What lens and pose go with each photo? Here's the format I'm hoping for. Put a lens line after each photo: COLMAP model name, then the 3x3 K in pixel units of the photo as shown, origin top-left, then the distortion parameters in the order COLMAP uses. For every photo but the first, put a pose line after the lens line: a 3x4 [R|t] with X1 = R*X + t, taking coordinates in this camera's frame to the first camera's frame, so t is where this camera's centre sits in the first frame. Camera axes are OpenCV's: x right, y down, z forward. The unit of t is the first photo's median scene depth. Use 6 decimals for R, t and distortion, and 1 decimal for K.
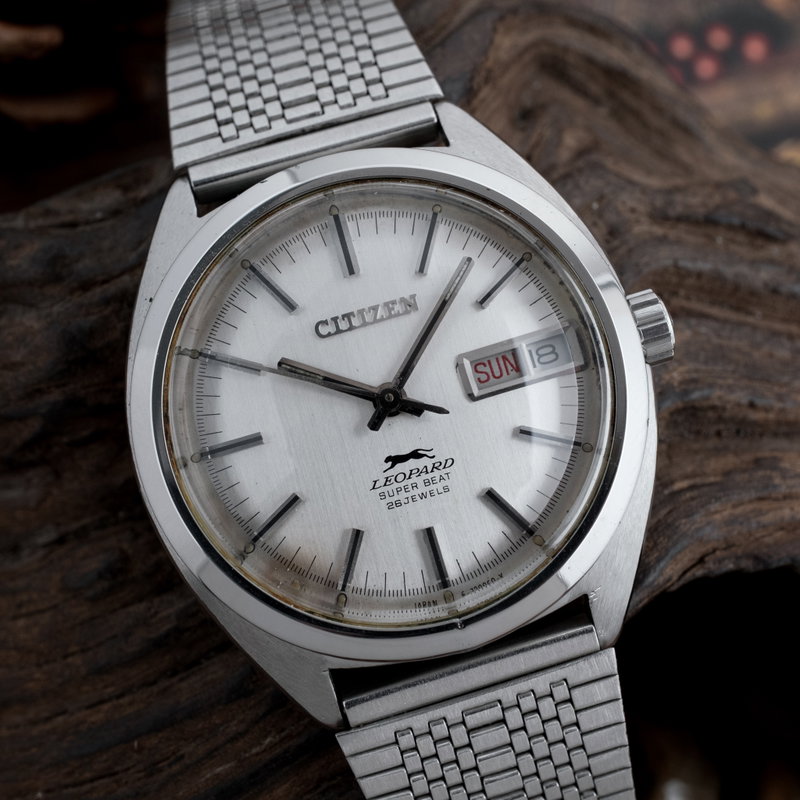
lens RADIAL K [[1371.6, 0, 400.0], [0, 1371.6, 400.0], [0, 0, 1]] dist [0.347258, 0.036997]
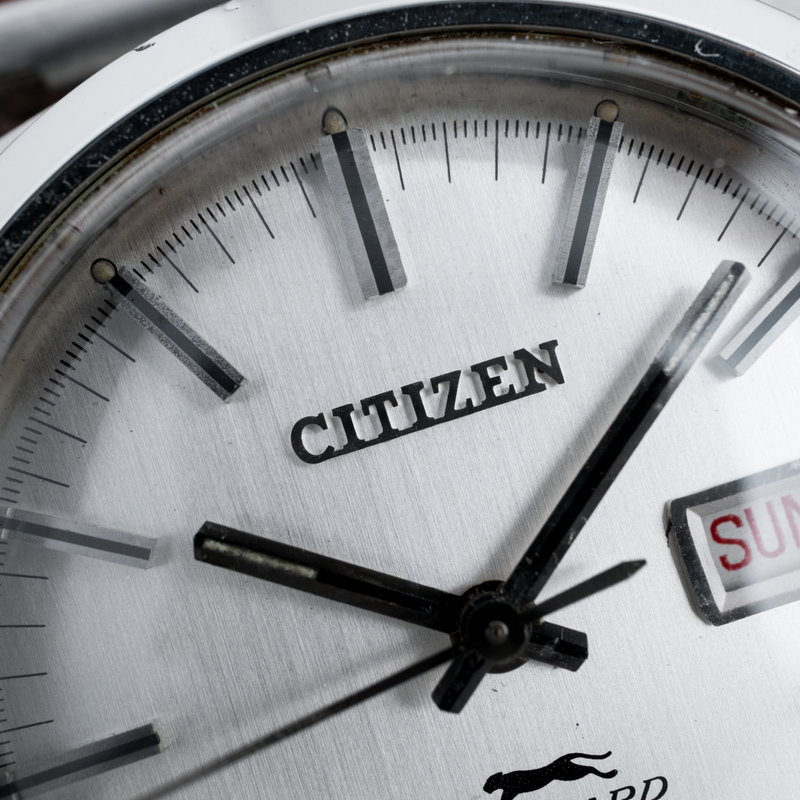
lens RADIAL K [[1098.0, 0, 400.0], [0, 1098.0, 400.0], [0, 0, 1]] dist [-0.027345, 0.070120]
pose [[0.999766, -0.021323, 0.003632, -0.033199], [0.020887, 0.995343, 0.094105, -0.090913], [-0.005621, -0.094007, 0.995556, 0.706930]]
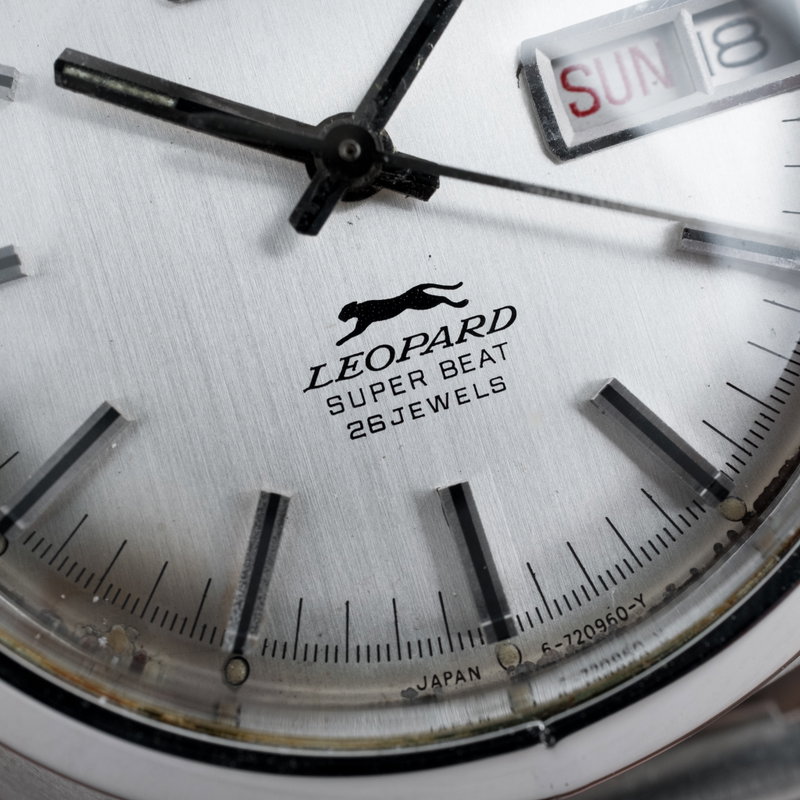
lens RADIAL K [[1098.0, 0, 400.0], [0, 1098.0, 400.0], [0, 0, 1]] dist [-0.027345, 0.070120]
pose [[0.999283, -0.019023, 0.032723, -0.004593], [0.015582, 0.994624, 0.102370, 0.036365], [-0.034495, -0.101787, 0.994208, 0.684382]]
